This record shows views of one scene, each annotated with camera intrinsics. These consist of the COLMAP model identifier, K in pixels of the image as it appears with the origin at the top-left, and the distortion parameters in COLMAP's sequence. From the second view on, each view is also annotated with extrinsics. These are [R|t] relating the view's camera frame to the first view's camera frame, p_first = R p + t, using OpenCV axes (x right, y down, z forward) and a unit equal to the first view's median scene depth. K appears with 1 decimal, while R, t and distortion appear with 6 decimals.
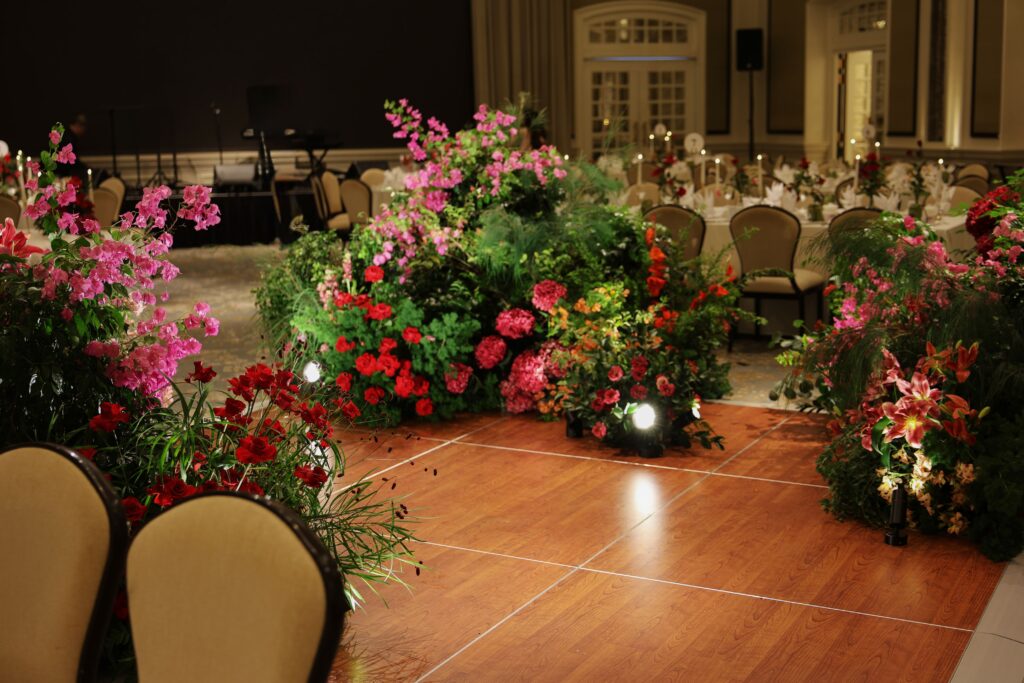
lens RADIAL K [[1225.8, 0, 511.2], [0, 1225.8, 343.0], [0, 0, 1]] dist [-0.029056, 0.000000]
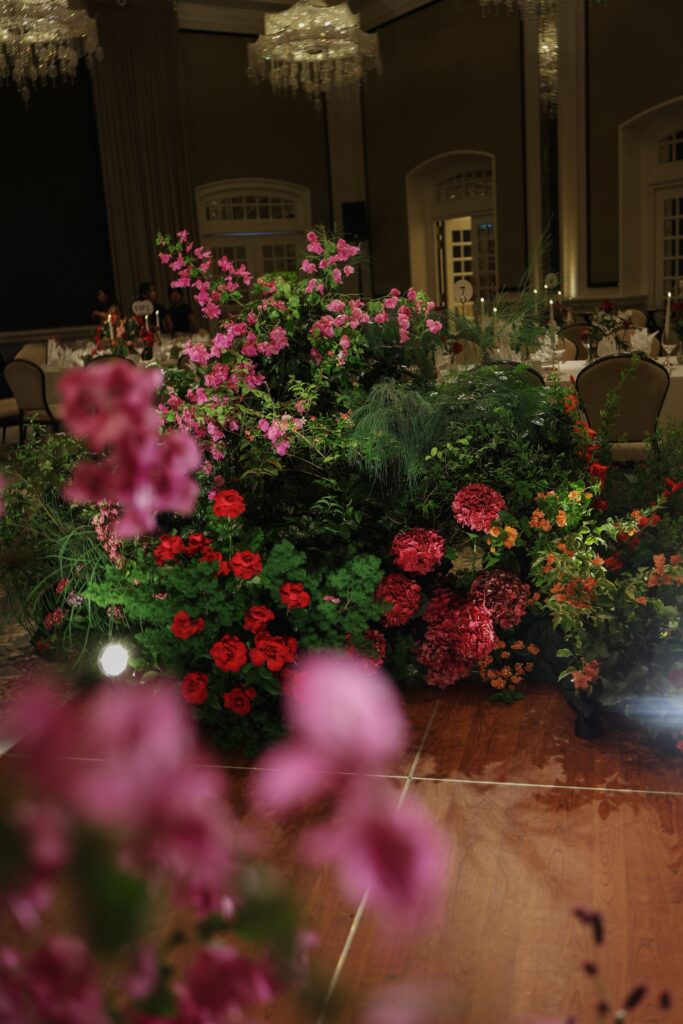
lens RADIAL K [[989.1, 0, 344.0], [0, 989.1, 509.7], [0, 0, 1]] dist [-0.009469, 0.000000]
pose [[0.967834, -0.096057, 0.232530, -0.144462], [0.089518, 0.995239, 0.038537, -0.056898], [-0.235124, -0.016482, 0.971826, 0.438116]]
